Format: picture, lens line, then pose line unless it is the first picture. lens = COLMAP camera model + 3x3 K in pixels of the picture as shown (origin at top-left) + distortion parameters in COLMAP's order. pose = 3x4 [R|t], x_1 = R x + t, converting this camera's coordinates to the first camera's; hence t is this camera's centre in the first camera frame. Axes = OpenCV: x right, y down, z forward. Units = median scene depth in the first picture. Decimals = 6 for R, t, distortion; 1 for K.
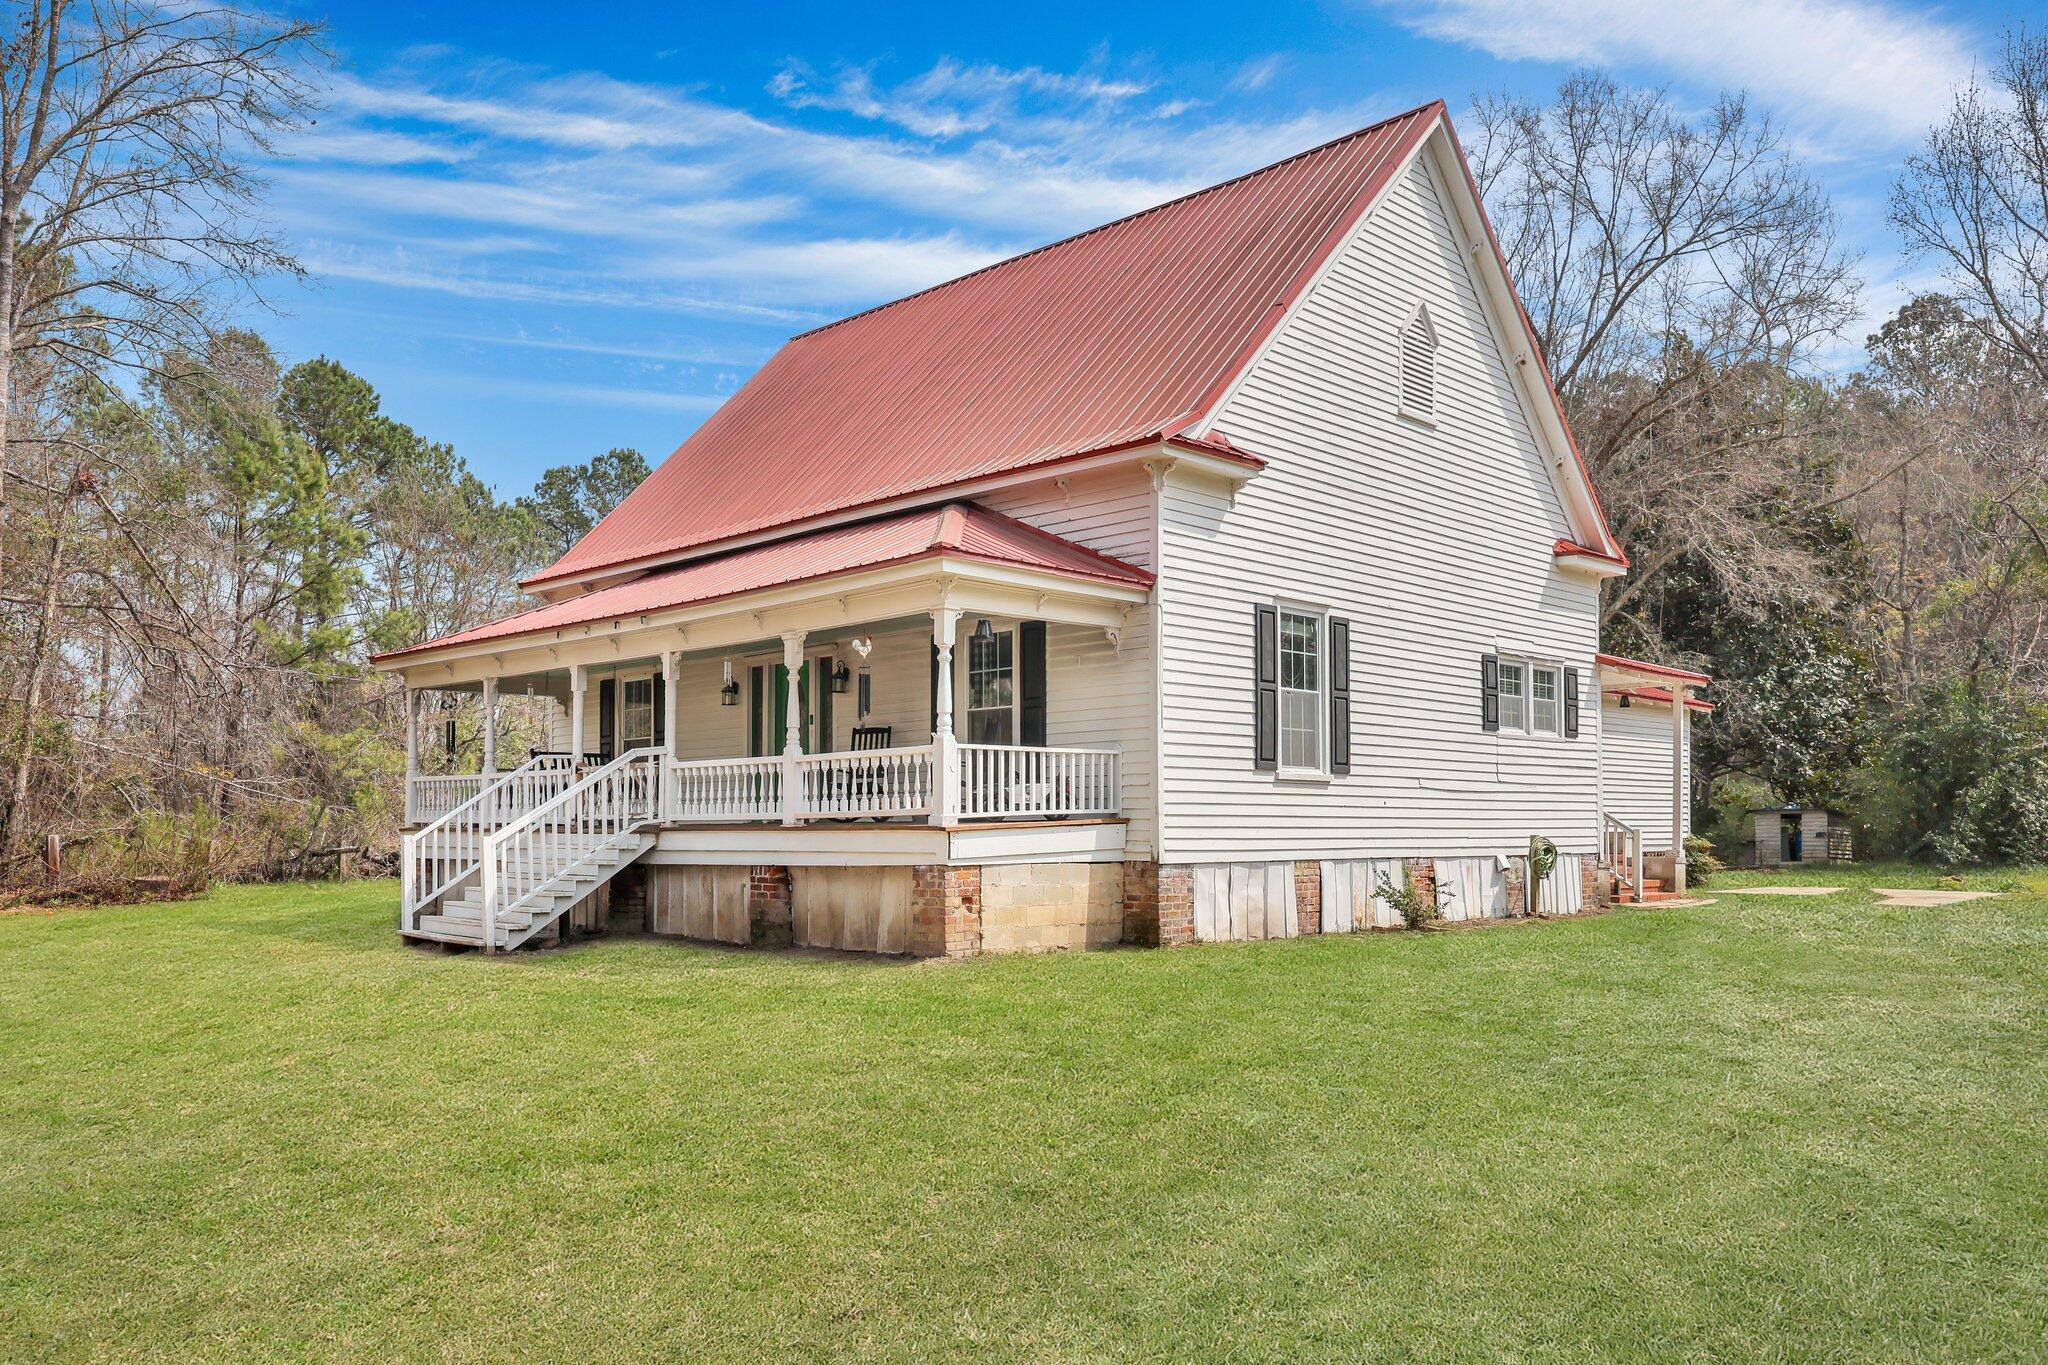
lens RADIAL K [[1545.0, 0, 1009.4], [0, 1545.0, 781.8], [0, 0, 1]] dist [0.005523, -0.003583]
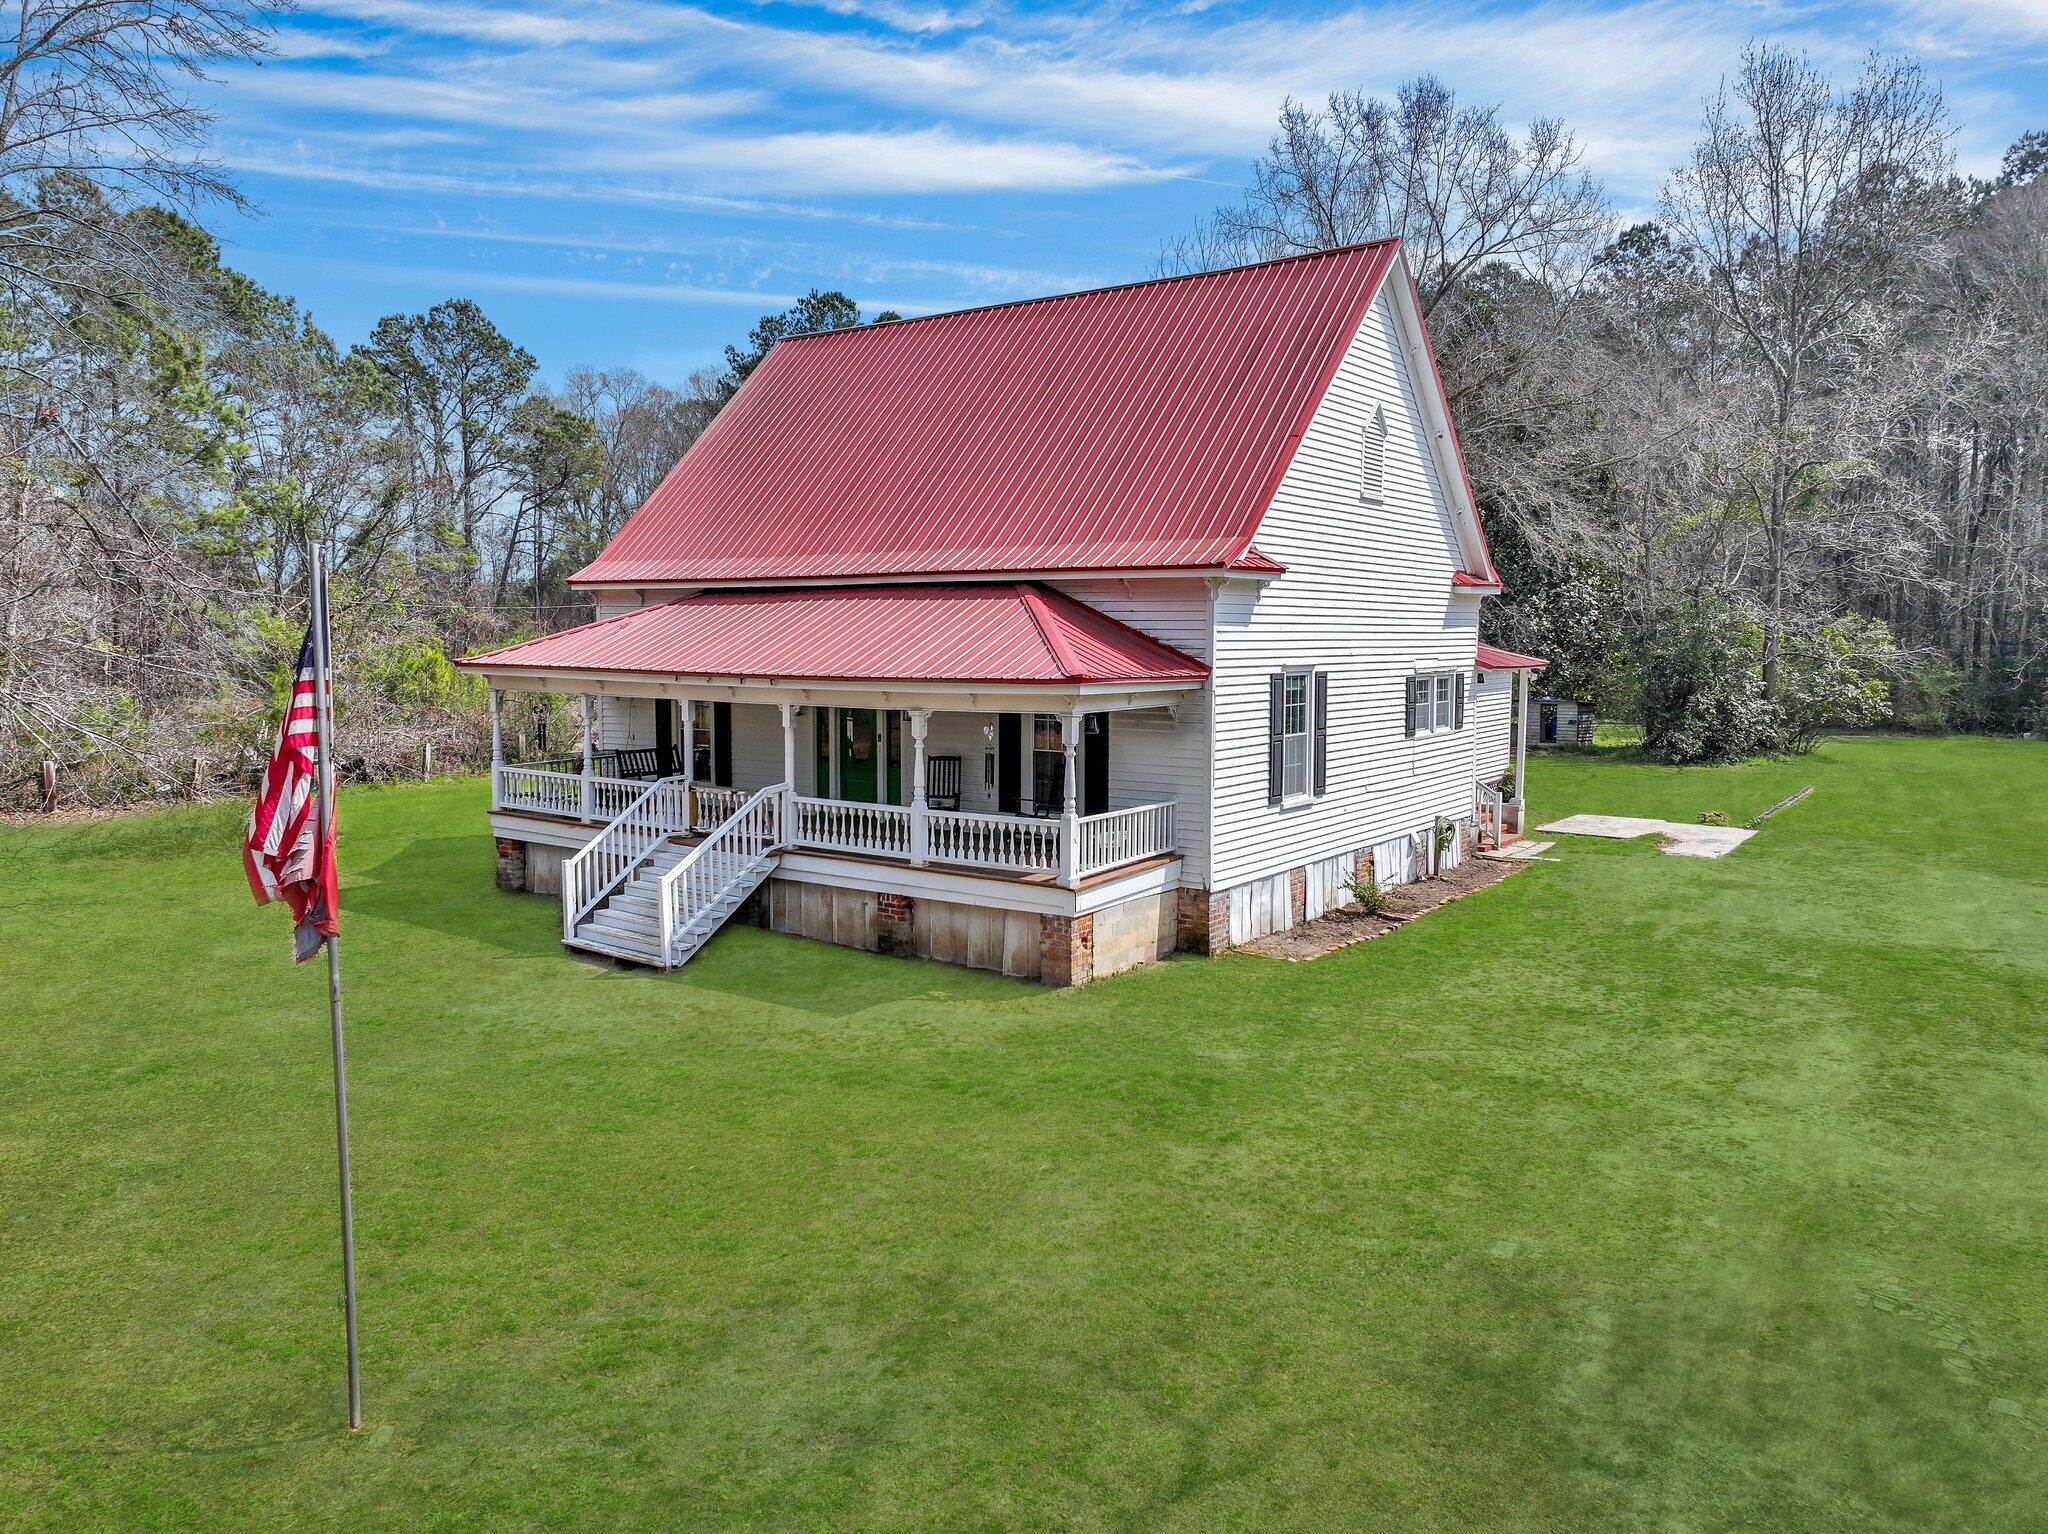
lens RADIAL K [[1406.9, 0, 1006.6], [0, 1406.9, 718.6], [0, 0, 1]] dist [0.008593, 0.006900]
pose [[0.990240, -0.004747, 0.139289, -0.209267], [-0.006898, 0.996525, 0.083004, -0.168069], [-0.139199, -0.083155, 0.986767, -0.104639]]
